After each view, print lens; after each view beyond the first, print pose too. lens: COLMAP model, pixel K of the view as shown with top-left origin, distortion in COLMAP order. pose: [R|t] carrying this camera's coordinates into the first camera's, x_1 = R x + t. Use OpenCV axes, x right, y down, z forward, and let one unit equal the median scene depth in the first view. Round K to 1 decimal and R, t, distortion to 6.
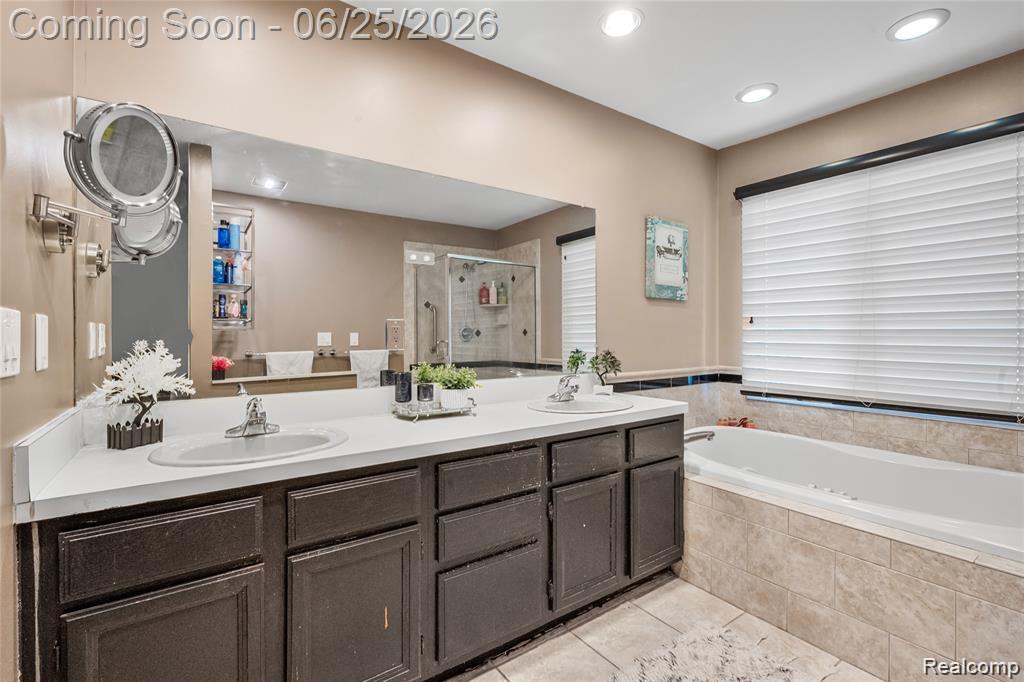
lens RADIAL K [[462.6, 0, 513.6], [0, 462.6, 334.1], [0, 0, 1]] dist [-0.003286, -0.000137]
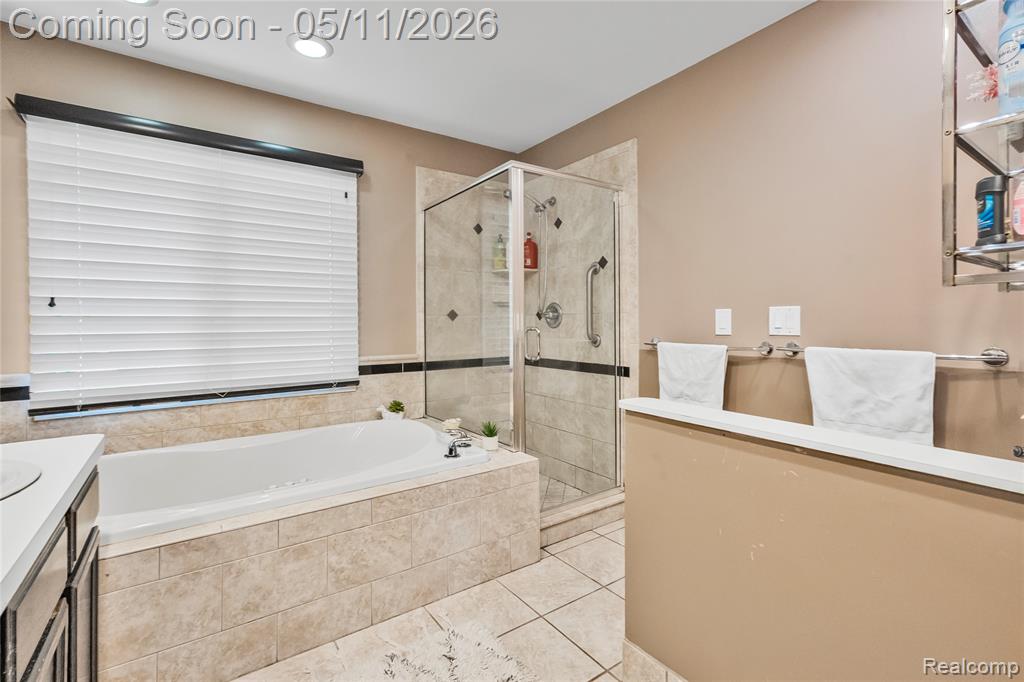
lens RADIAL K [[462.6, 0, 518.0], [0, 462.6, 322.8], [0, 0, 1]] dist [-0.003286, -0.000137]
pose [[-0.004441, -0.001580, 0.999989, -0.212690], [0.012296, 0.999923, 0.001635, 0.009879], [-0.999915, 0.012304, -0.004421, 0.421746]]
